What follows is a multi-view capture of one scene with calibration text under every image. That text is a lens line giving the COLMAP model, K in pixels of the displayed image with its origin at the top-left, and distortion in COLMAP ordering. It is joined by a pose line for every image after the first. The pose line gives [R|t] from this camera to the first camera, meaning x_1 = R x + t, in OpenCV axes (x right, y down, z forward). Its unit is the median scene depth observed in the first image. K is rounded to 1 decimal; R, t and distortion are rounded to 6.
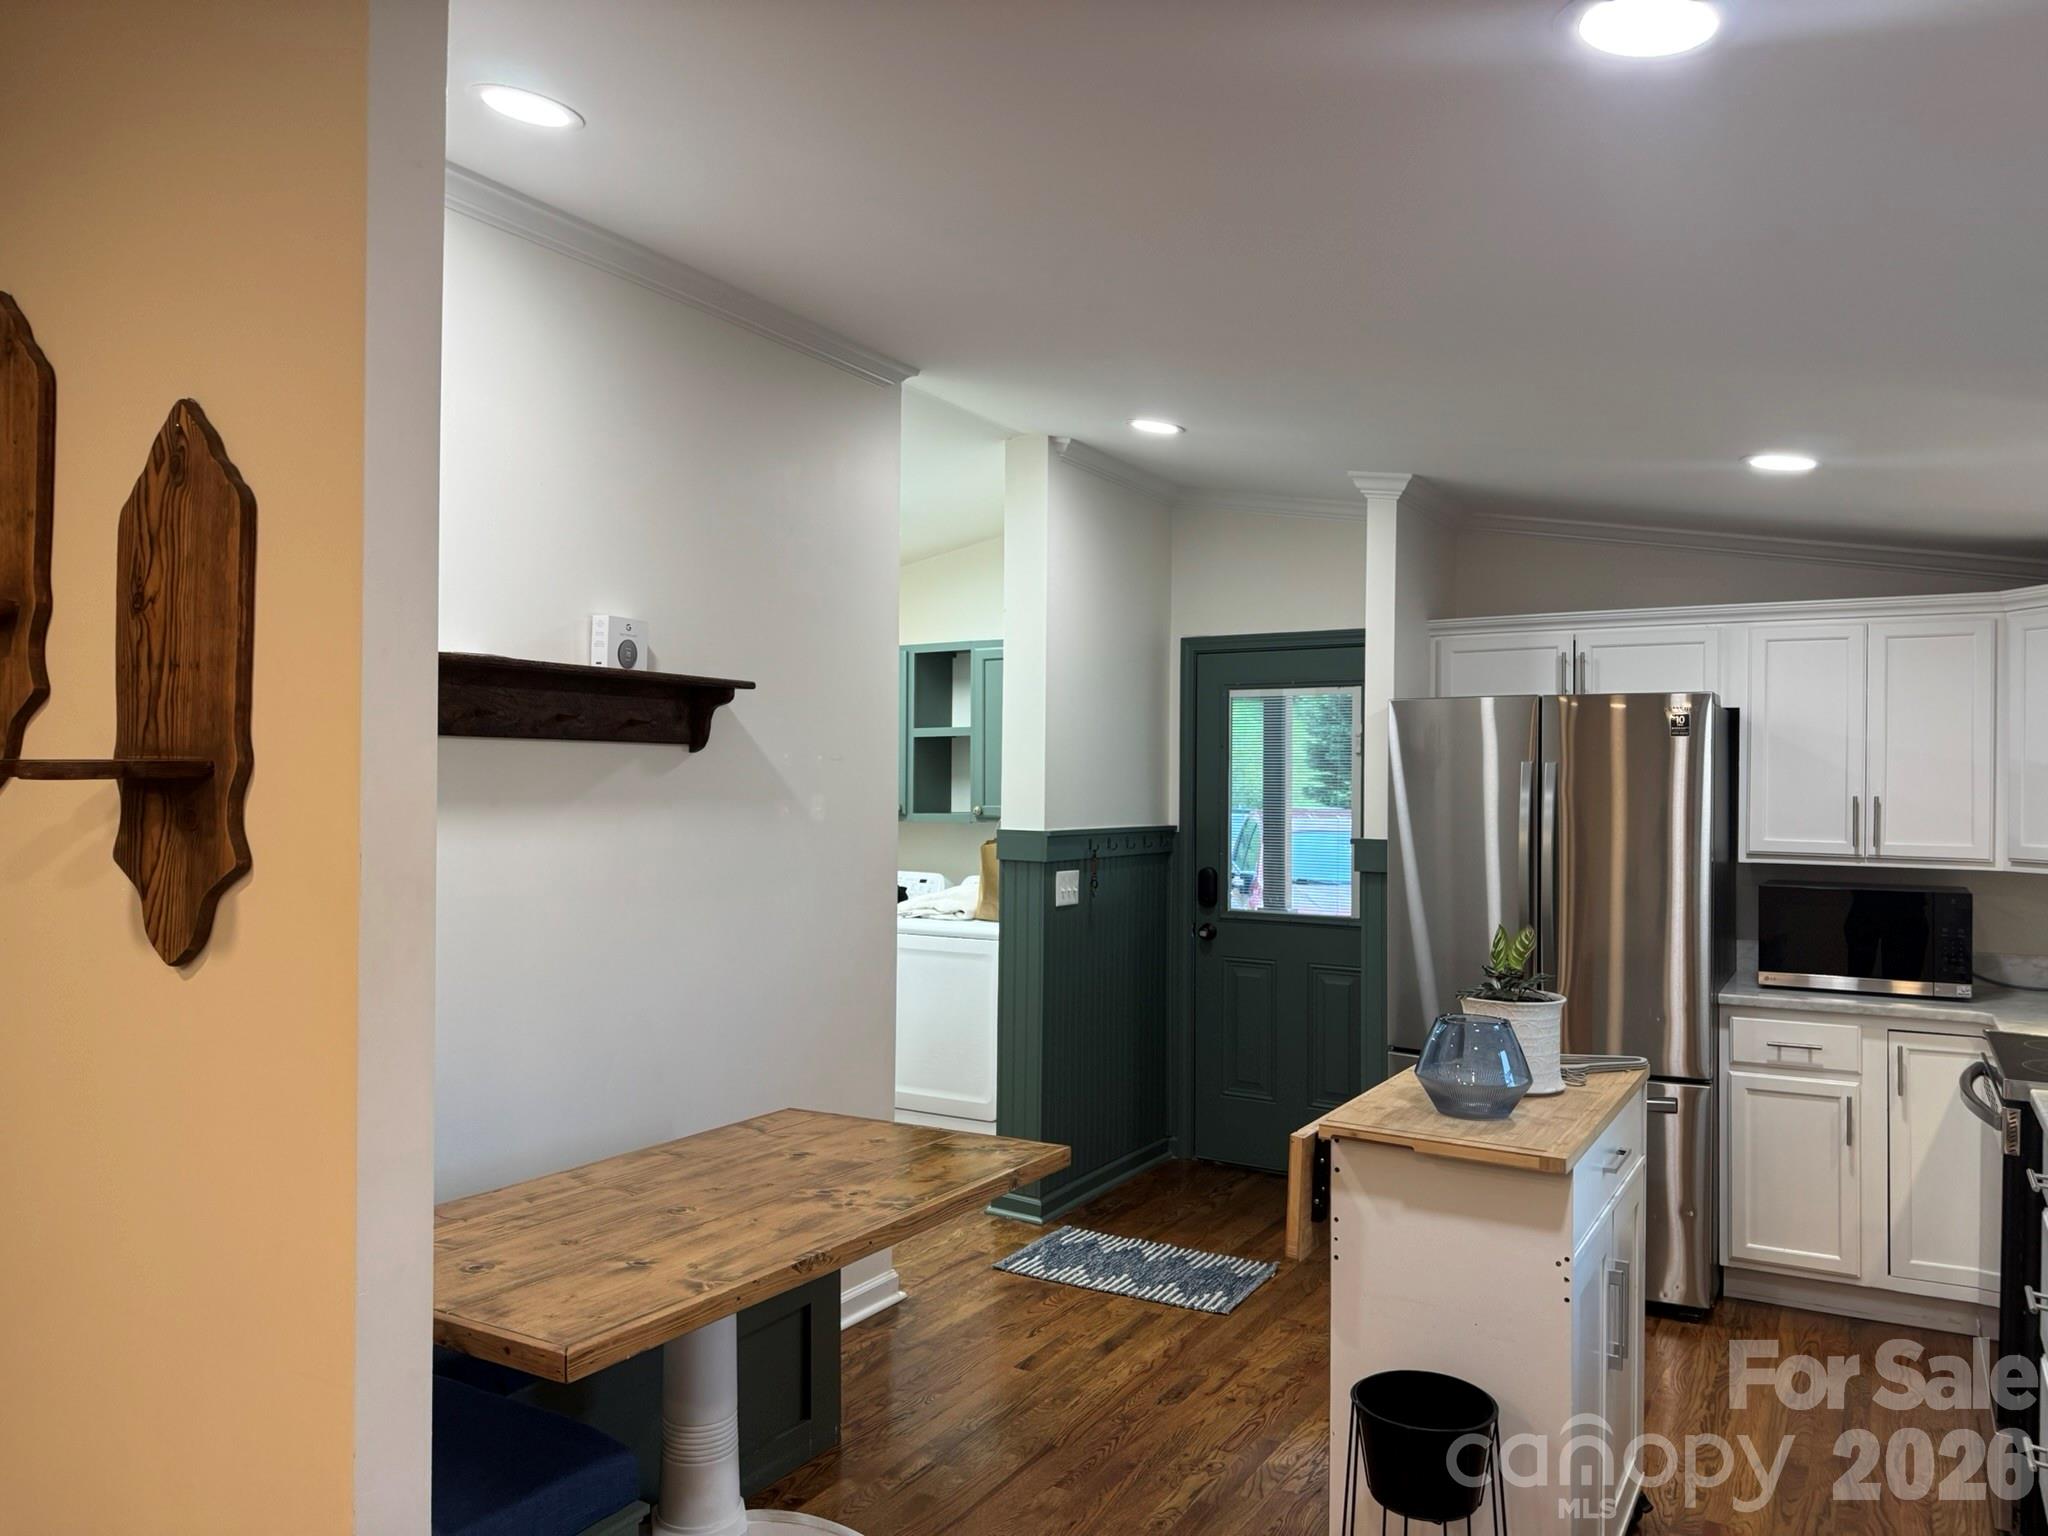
lens RADIAL K [[1419.6, 0, 1020.9], [0, 1419.6, 769.9], [0, 0, 1]] dist [0.114912, -0.155632]
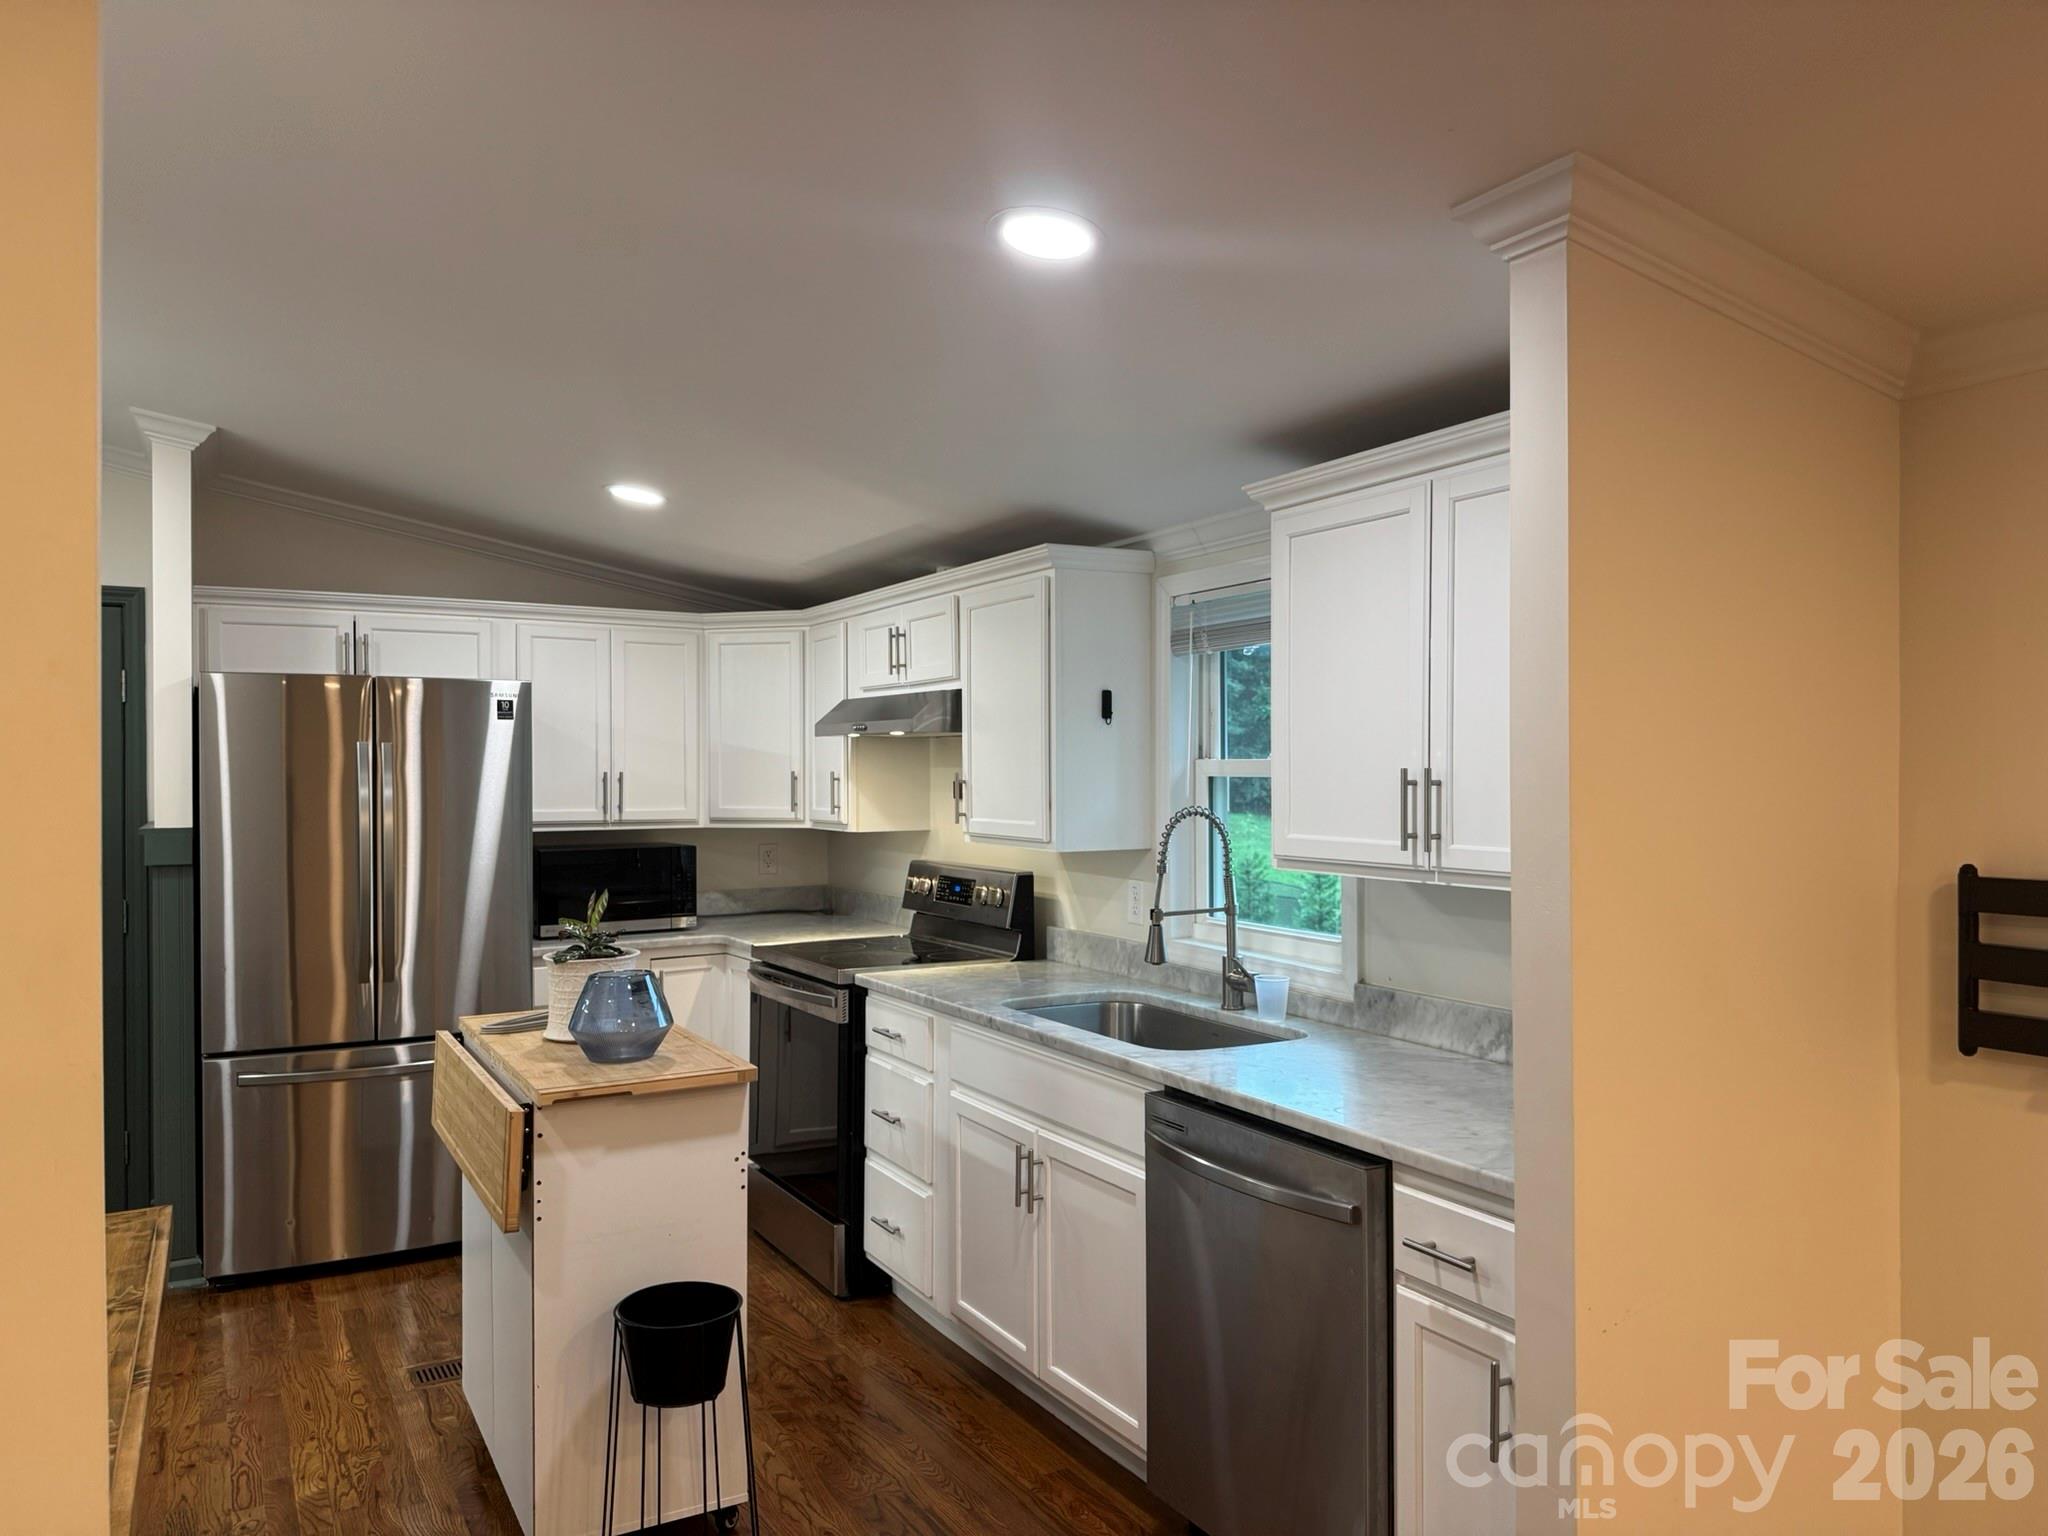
lens RADIAL K [[1419.6, 0, 1020.9], [0, 1419.6, 769.9], [0, 0, 1]] dist [0.114912, -0.155632]
pose [[0.504292, -0.012085, 0.863449, -0.286199], [-0.002718, 0.999875, 0.015582, -0.003394], [-0.863529, -0.010205, 0.504196, 0.094764]]
